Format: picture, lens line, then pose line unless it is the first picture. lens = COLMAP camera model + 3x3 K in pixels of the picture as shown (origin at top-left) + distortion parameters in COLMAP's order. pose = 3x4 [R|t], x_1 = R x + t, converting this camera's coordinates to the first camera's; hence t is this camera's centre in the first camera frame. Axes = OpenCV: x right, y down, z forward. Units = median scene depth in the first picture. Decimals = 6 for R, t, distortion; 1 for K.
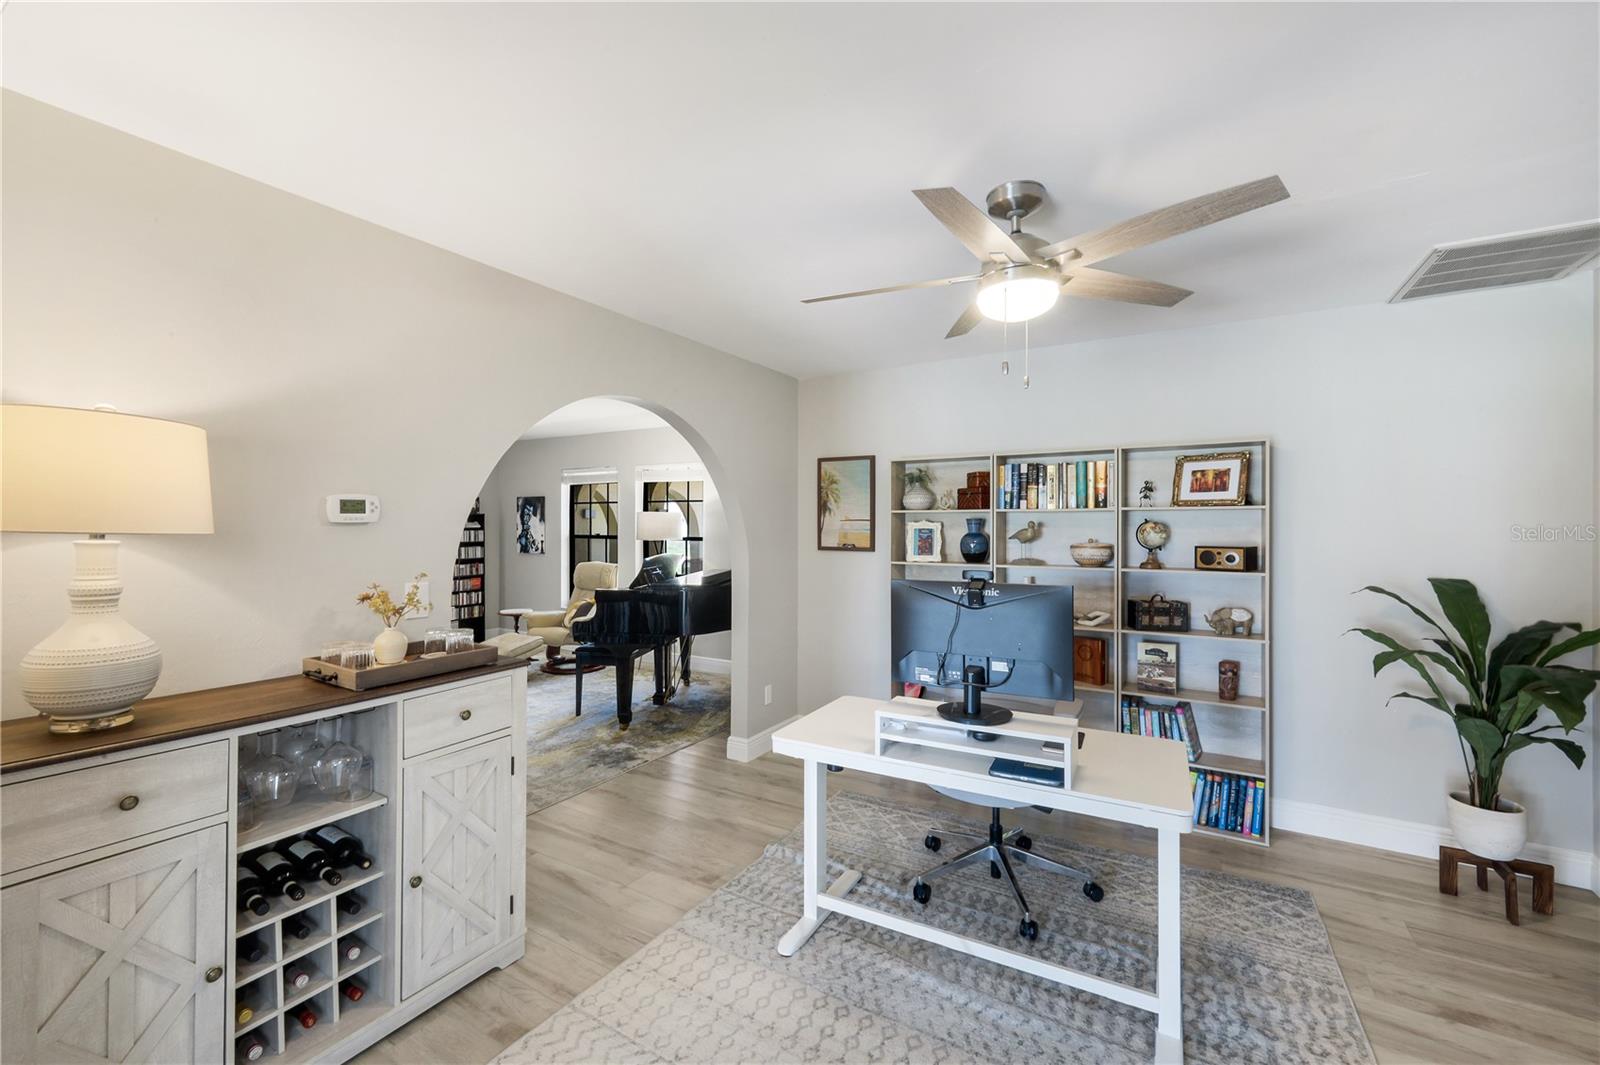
lens RADIAL K [[648.6, 0, 802.6], [0, 648.6, 526.6], [0, 0, 1]] dist [0.003325, -0.001836]
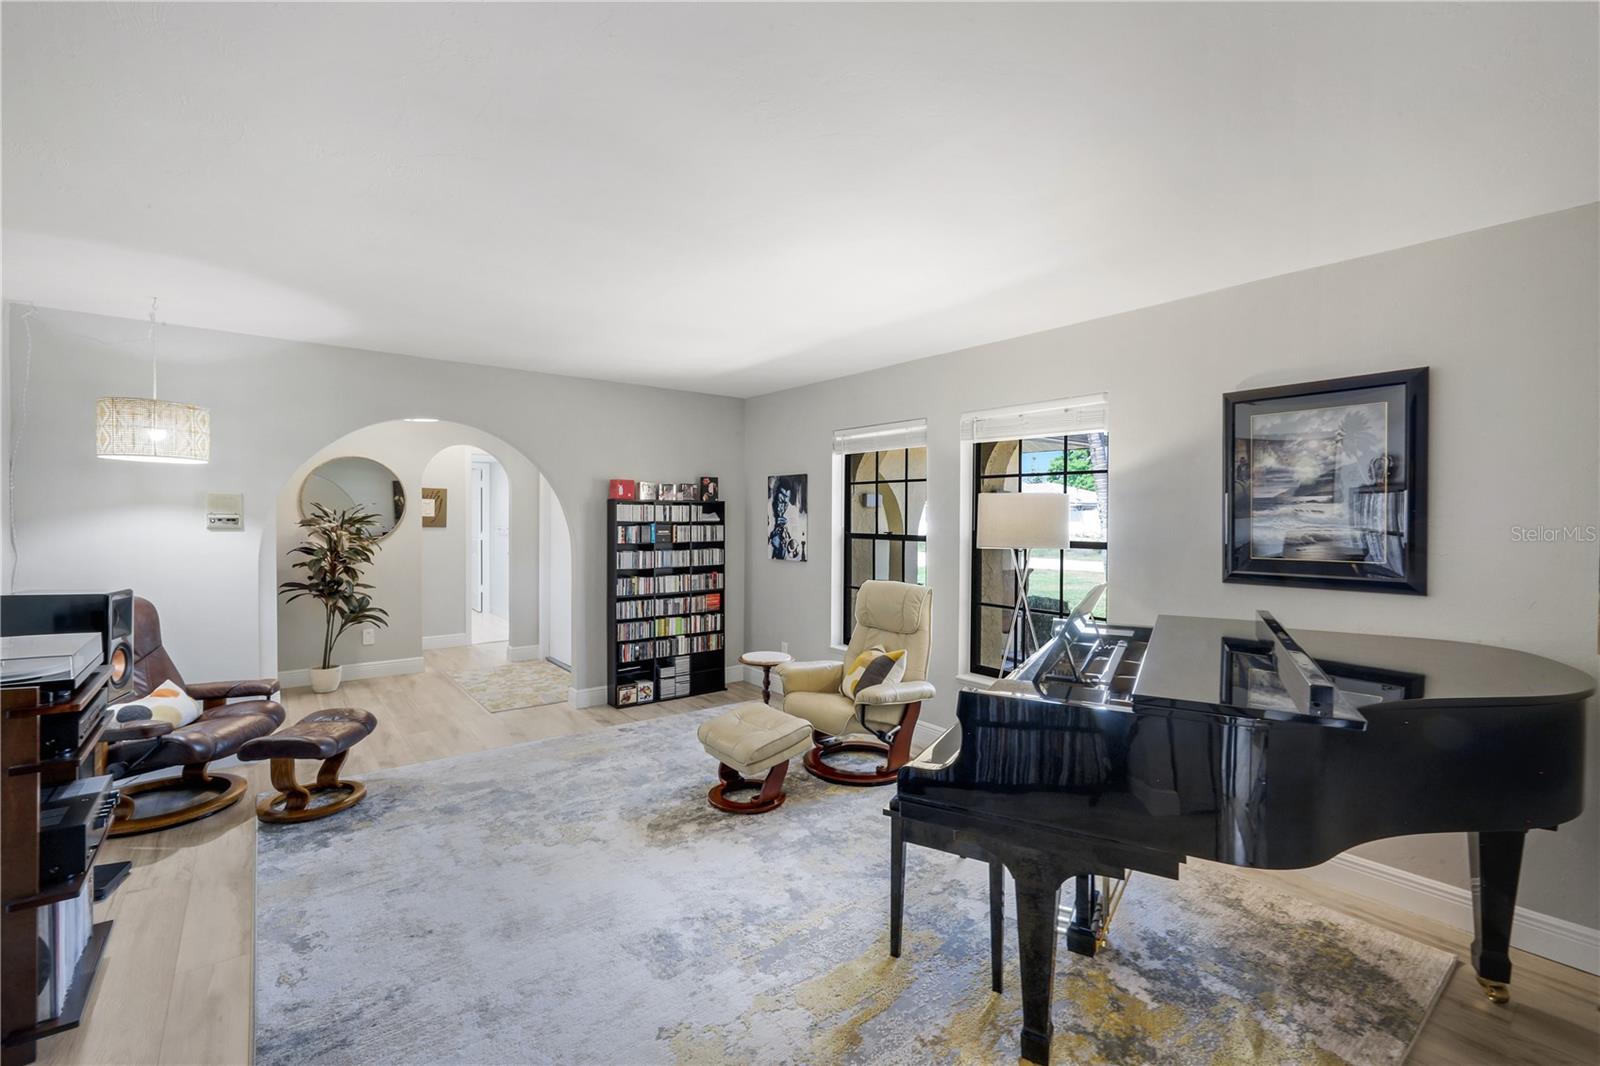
lens RADIAL K [[697.4, 0, 798.9], [0, 697.4, 523.0], [0, 0, 1]] dist [-0.002928, -0.000514]
pose [[0.932453, 0.007297, -0.361218, -0.152199], [-0.007168, 0.999973, 0.001697, 0.001891], [0.361221, 0.001007, 0.932480, 0.344277]]
